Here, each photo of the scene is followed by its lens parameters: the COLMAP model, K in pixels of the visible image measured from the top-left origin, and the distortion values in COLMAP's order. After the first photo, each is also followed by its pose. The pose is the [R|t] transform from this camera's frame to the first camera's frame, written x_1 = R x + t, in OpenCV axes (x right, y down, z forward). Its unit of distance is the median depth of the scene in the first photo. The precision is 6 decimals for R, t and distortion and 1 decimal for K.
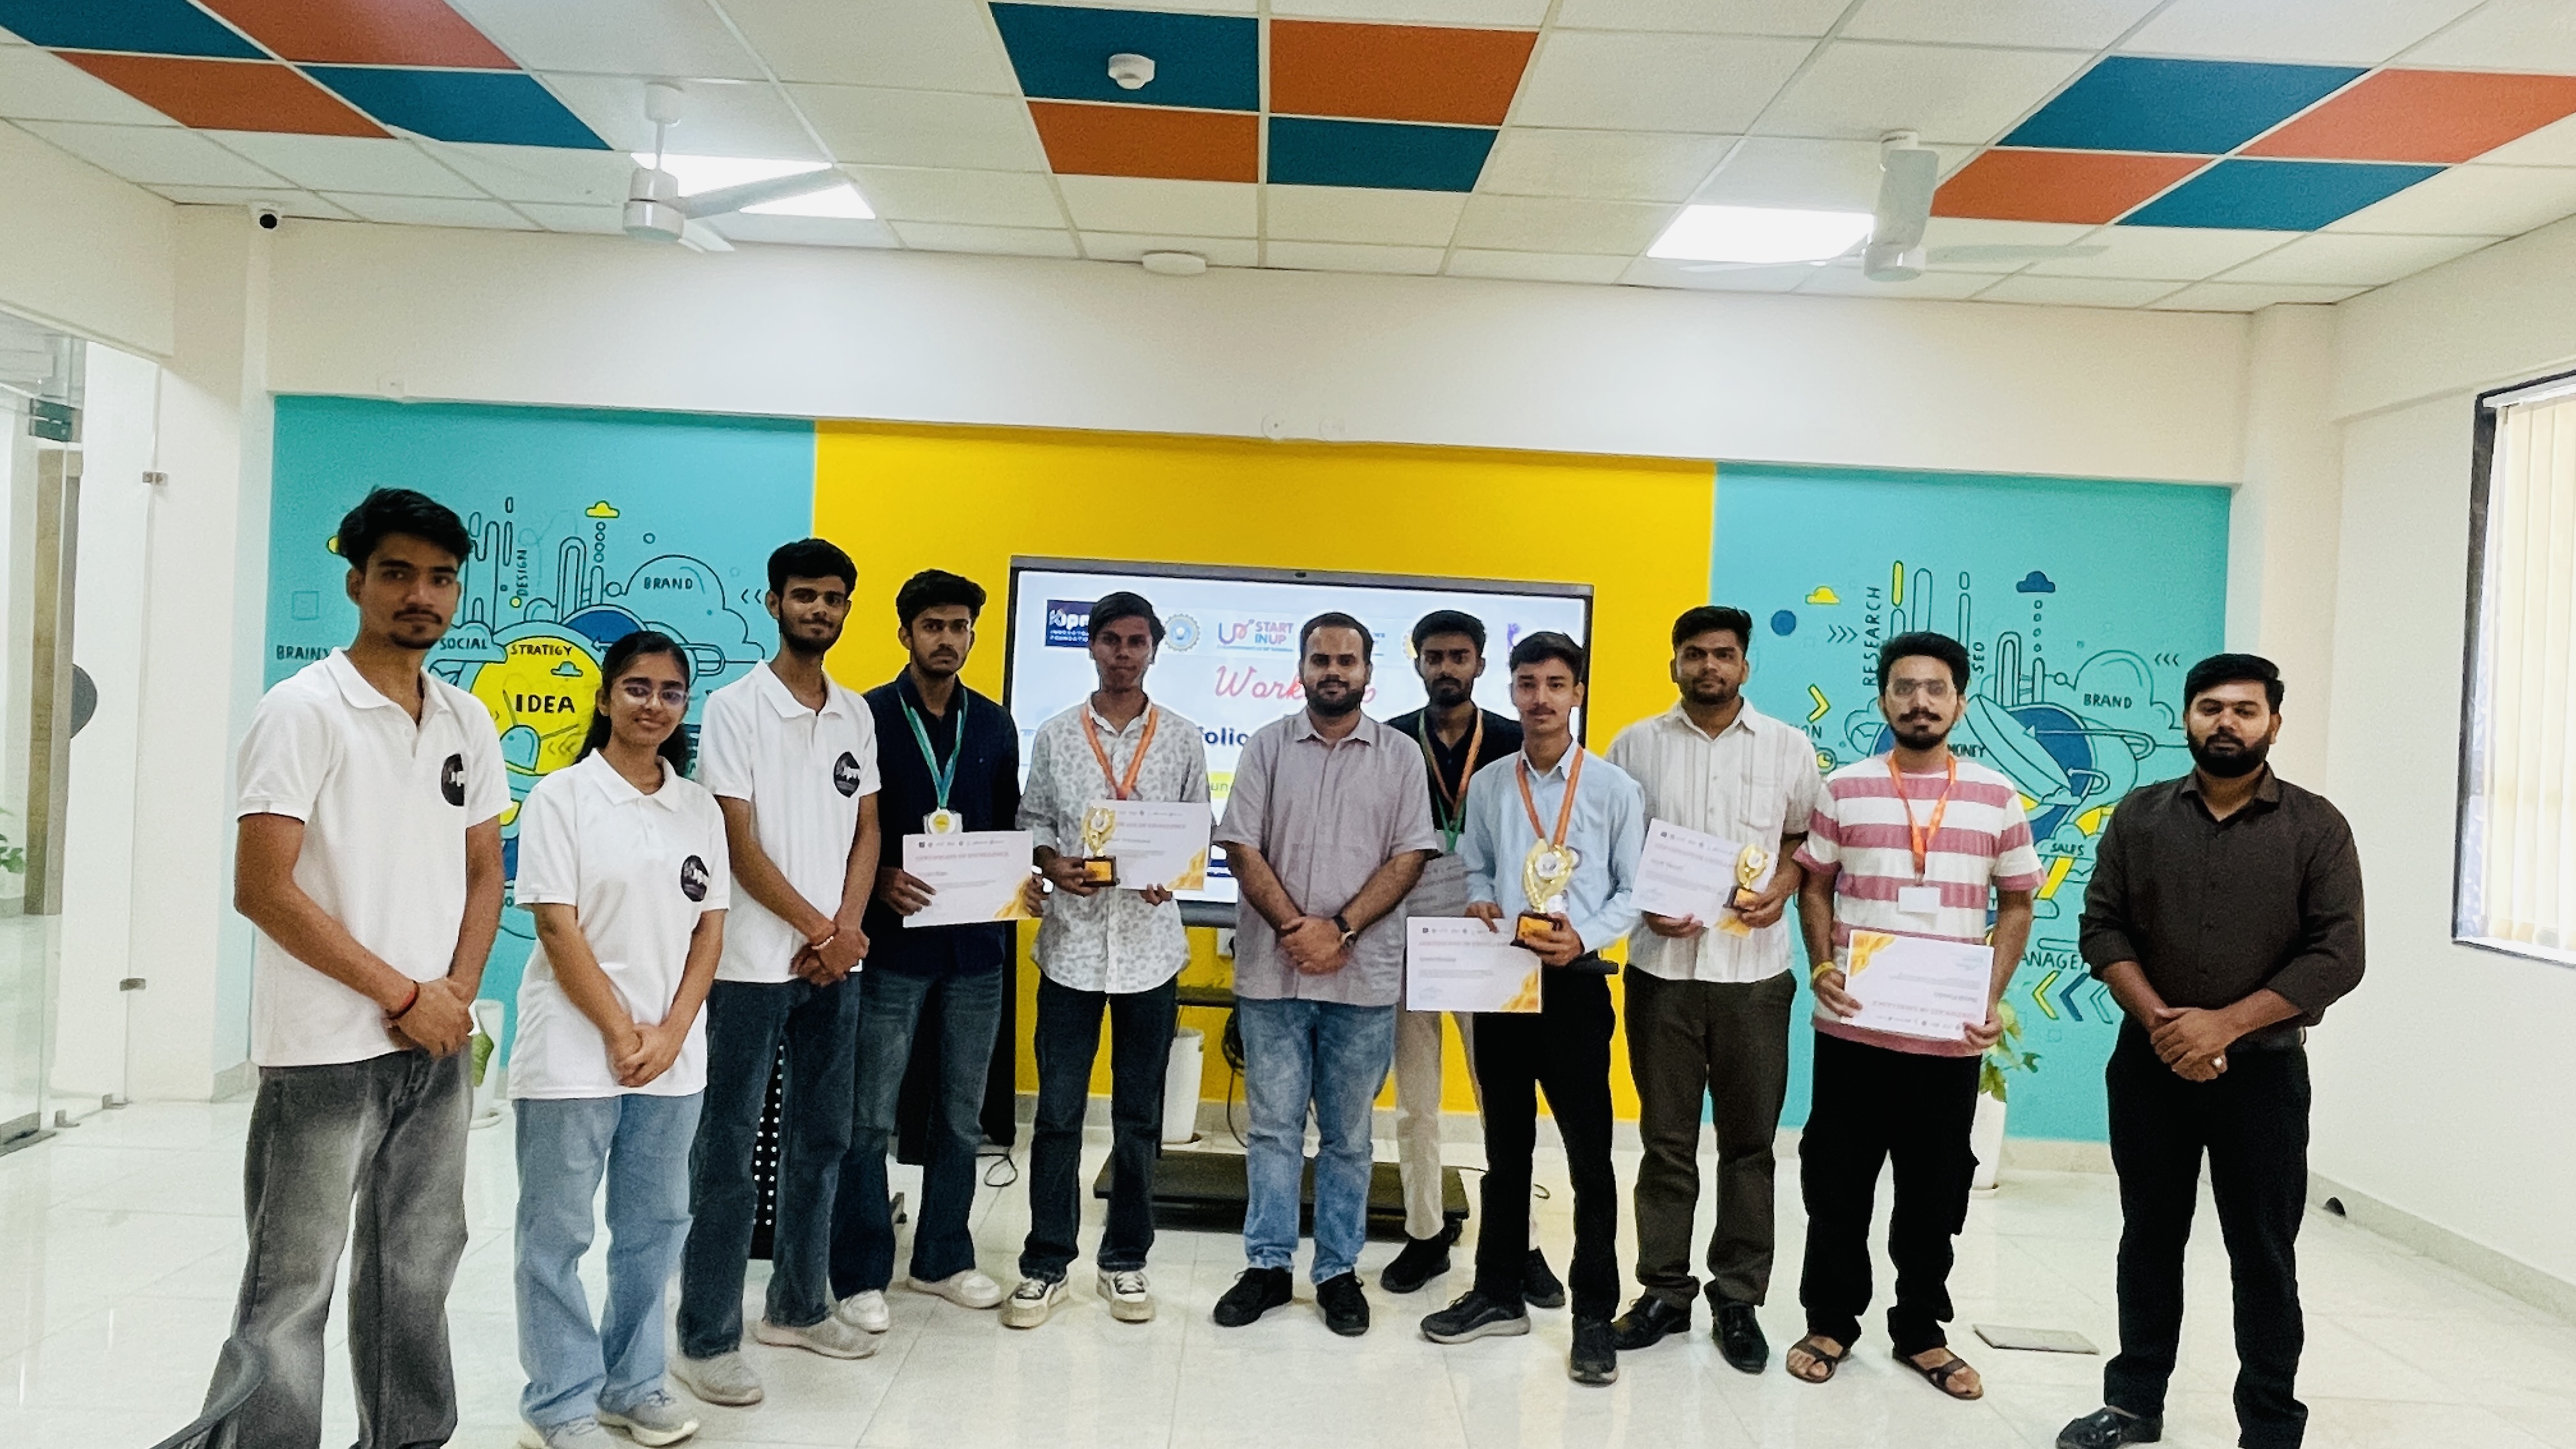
lens RADIAL K [[1659.5, 0, 1285.1], [0, 1659.5, 708.8], [0, 0, 1]] dist [0.003802, -0.004883]
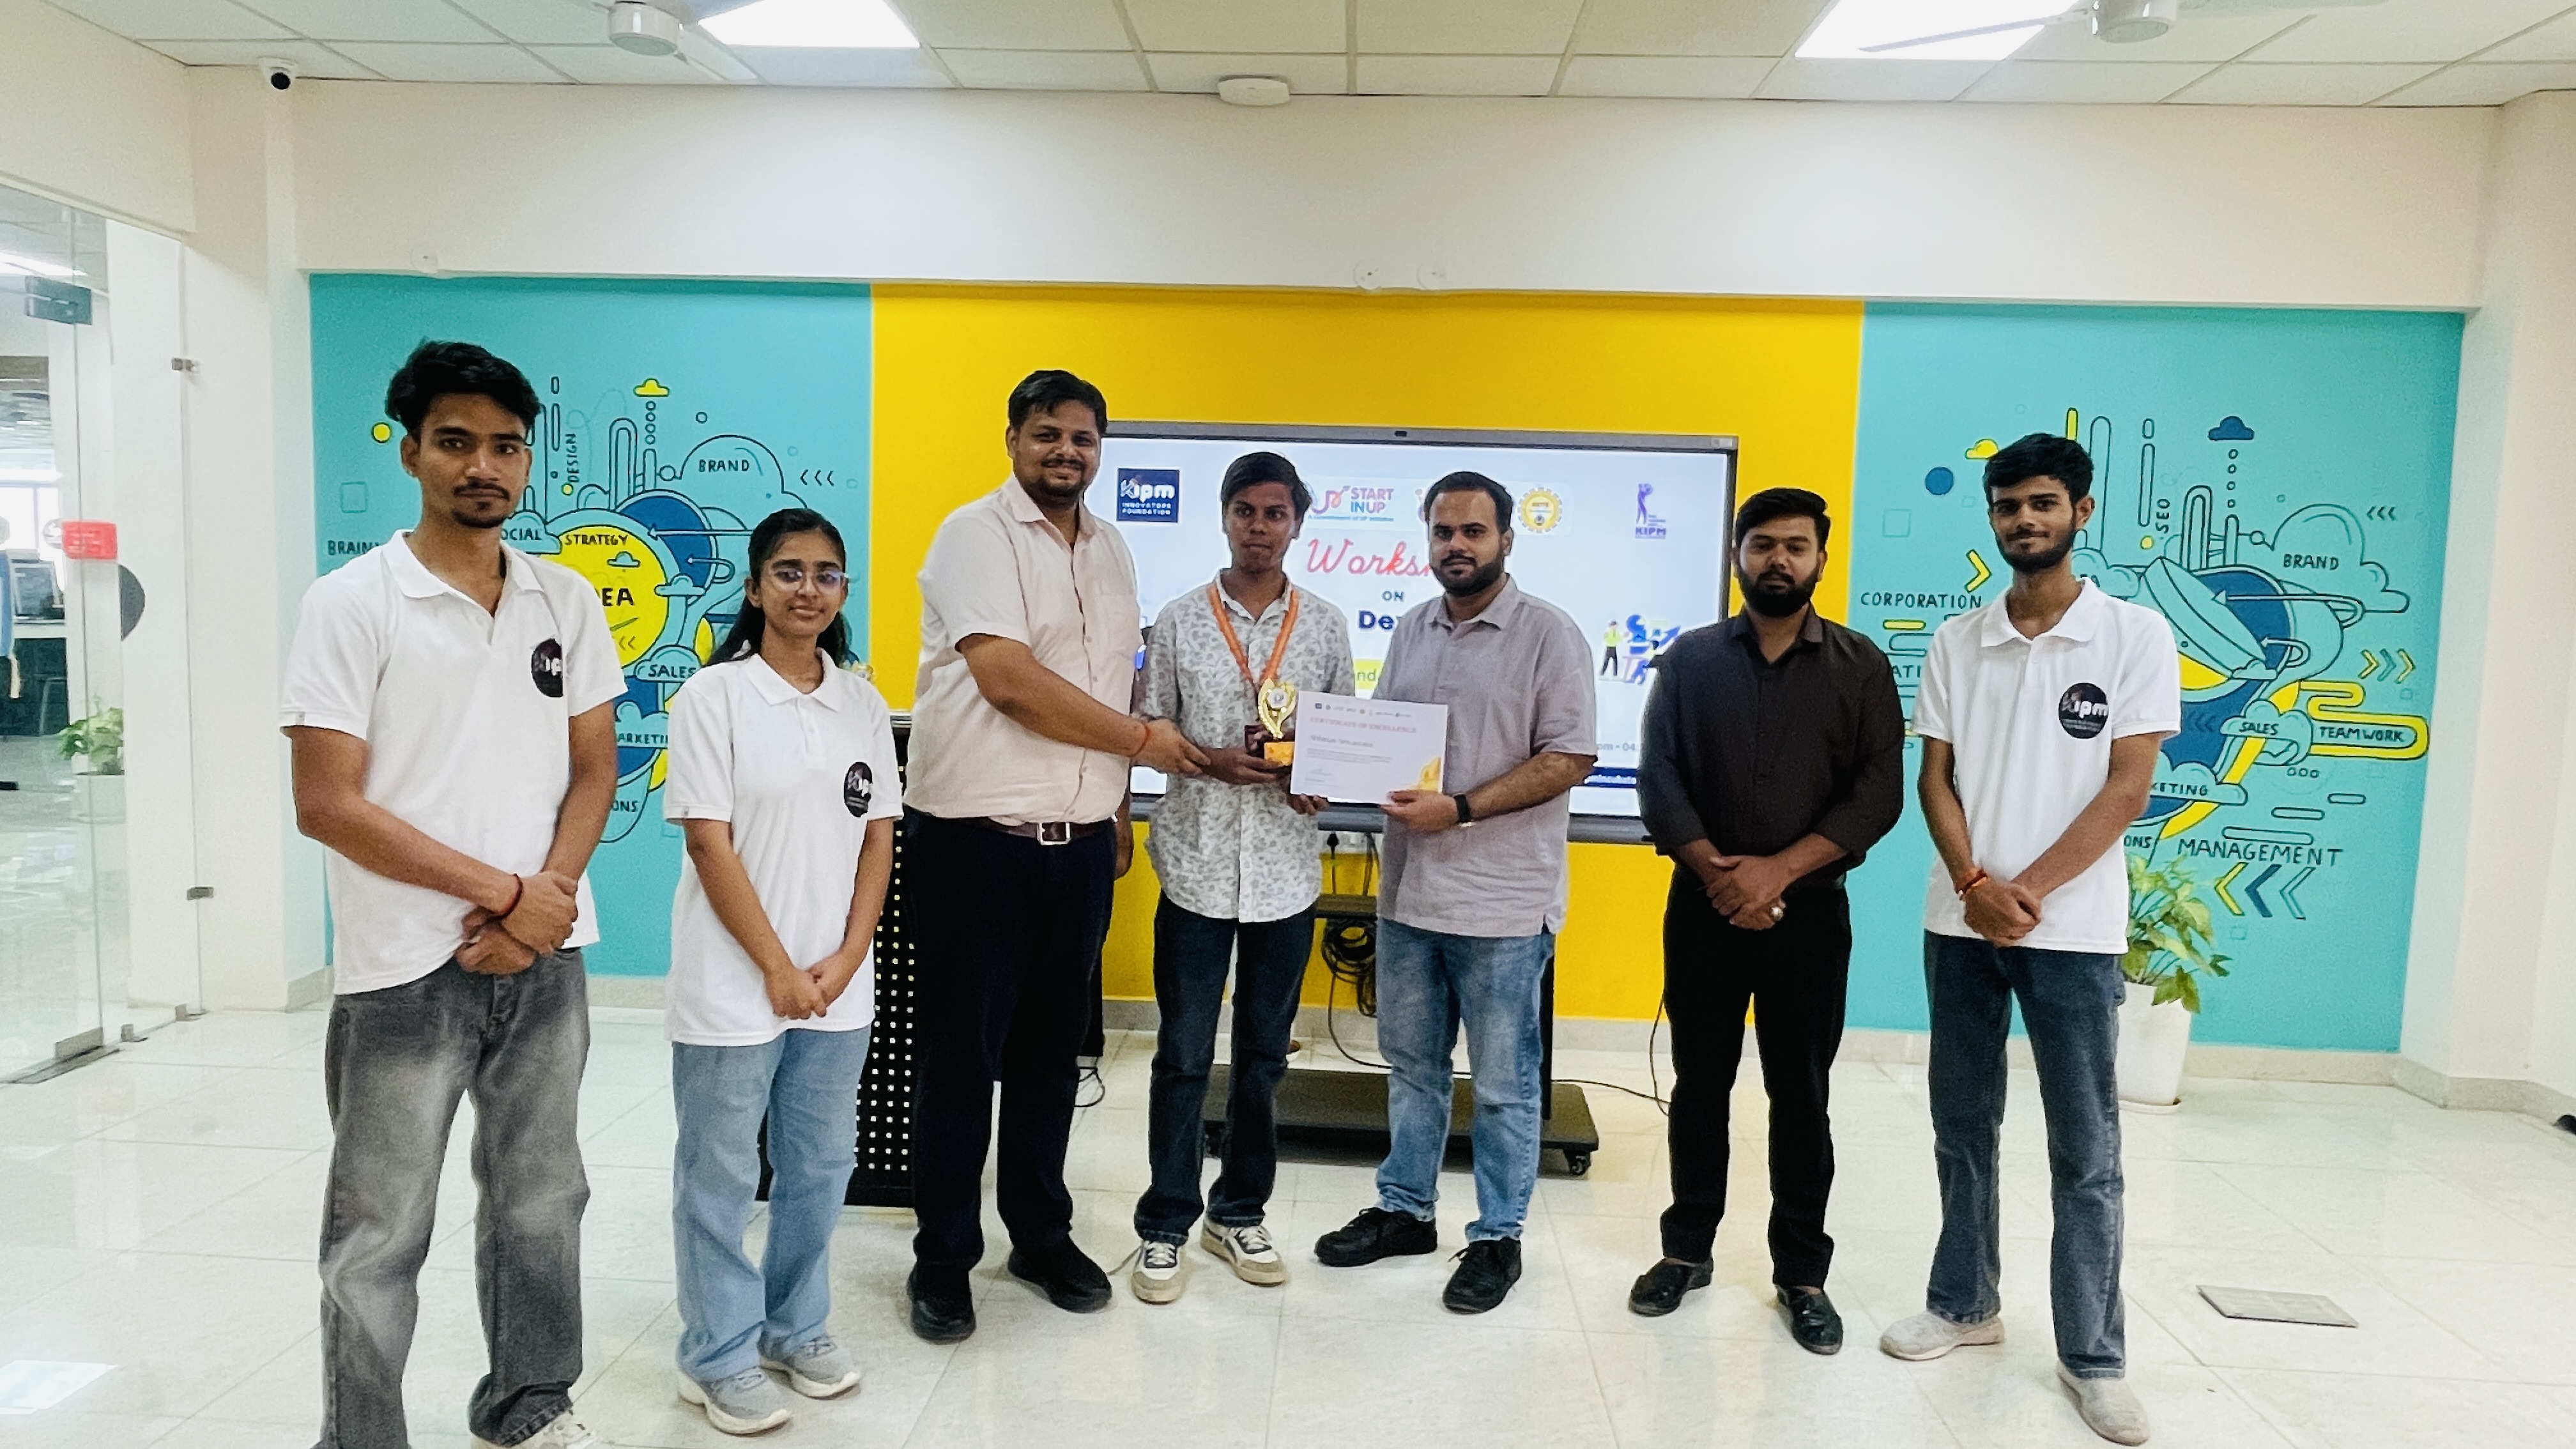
lens RADIAL K [[1571.5, 0, 1280.5], [0, 1571.5, 717.9], [0, 0, 1]] dist [-0.006046, 0.002799]
pose [[0.997887, -0.013112, -0.063631, -0.002905], [0.018037, 0.996833, 0.077455, 0.003911], [0.062414, -0.078439, 0.994963, 0.133146]]
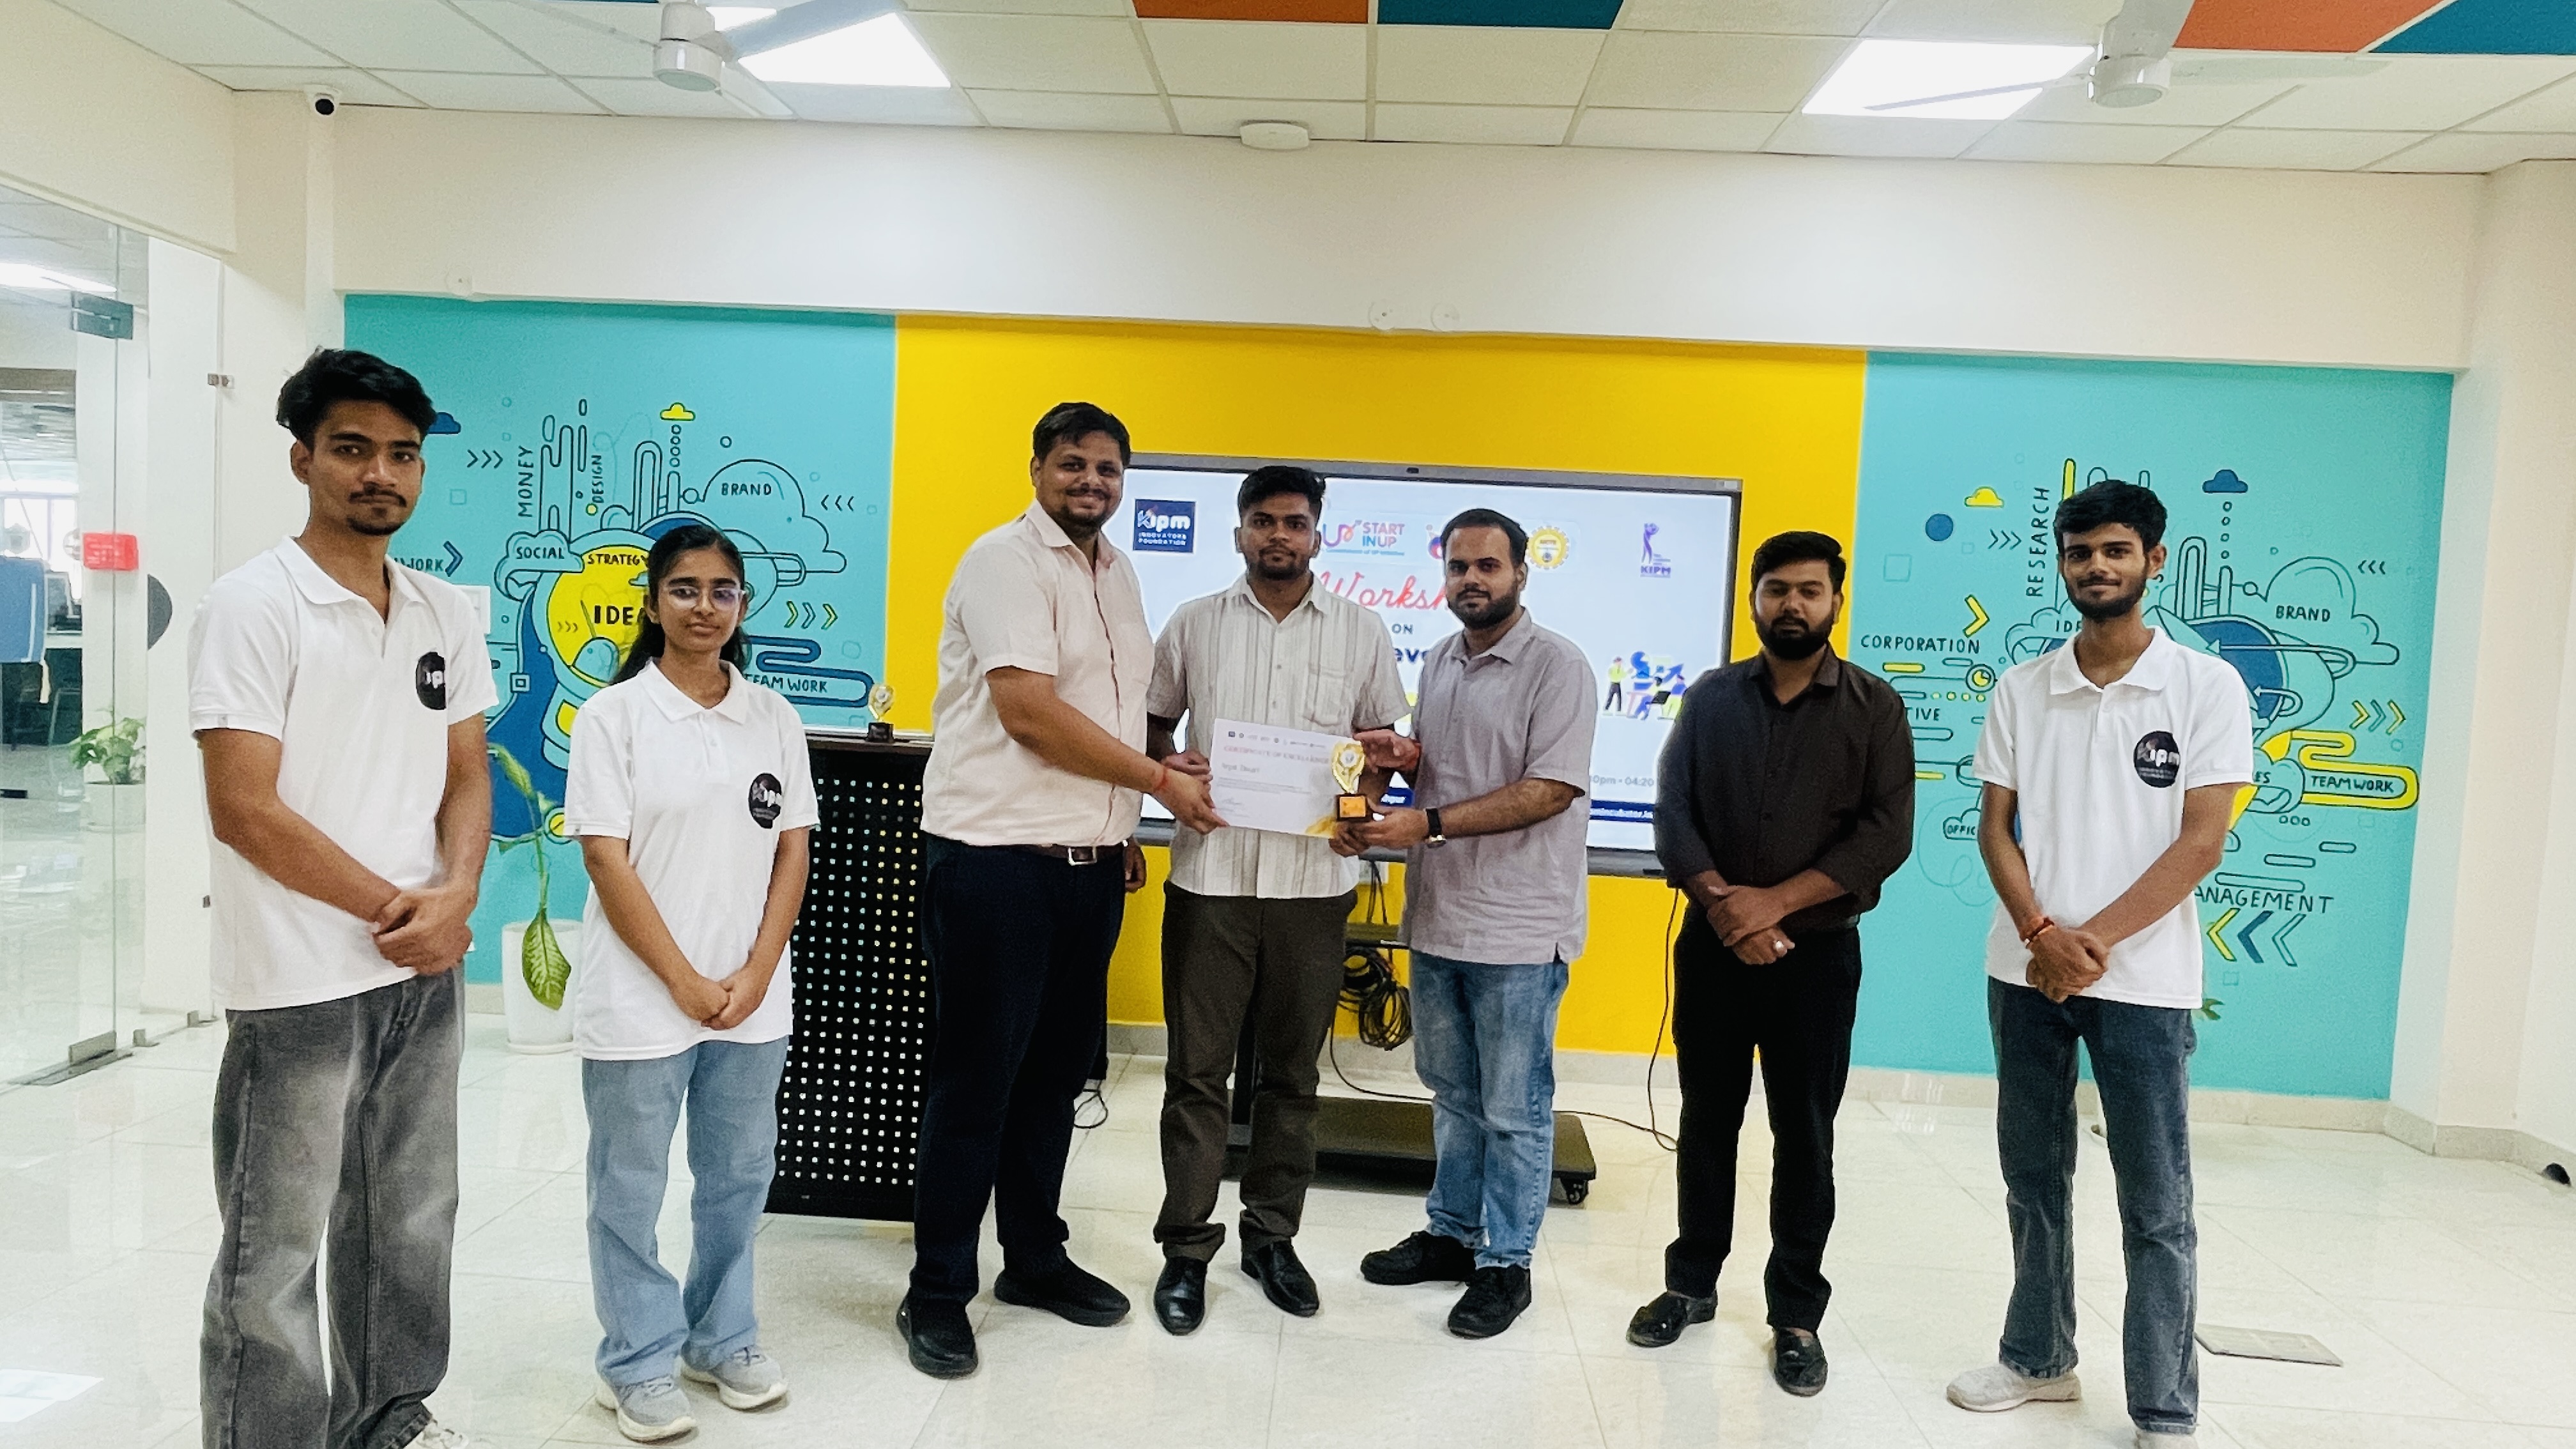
lens RADIAL K [[1571.5, 0, 1287.6], [0, 1571.5, 711.0], [0, 0, 1]] dist [-0.006046, 0.002799]
pose [[0.998124, 0.004223, -0.061079, -0.005119], [-0.001114, 0.998706, 0.050850, 0.006044], [0.061215, -0.050686, 0.996837, 0.119362]]
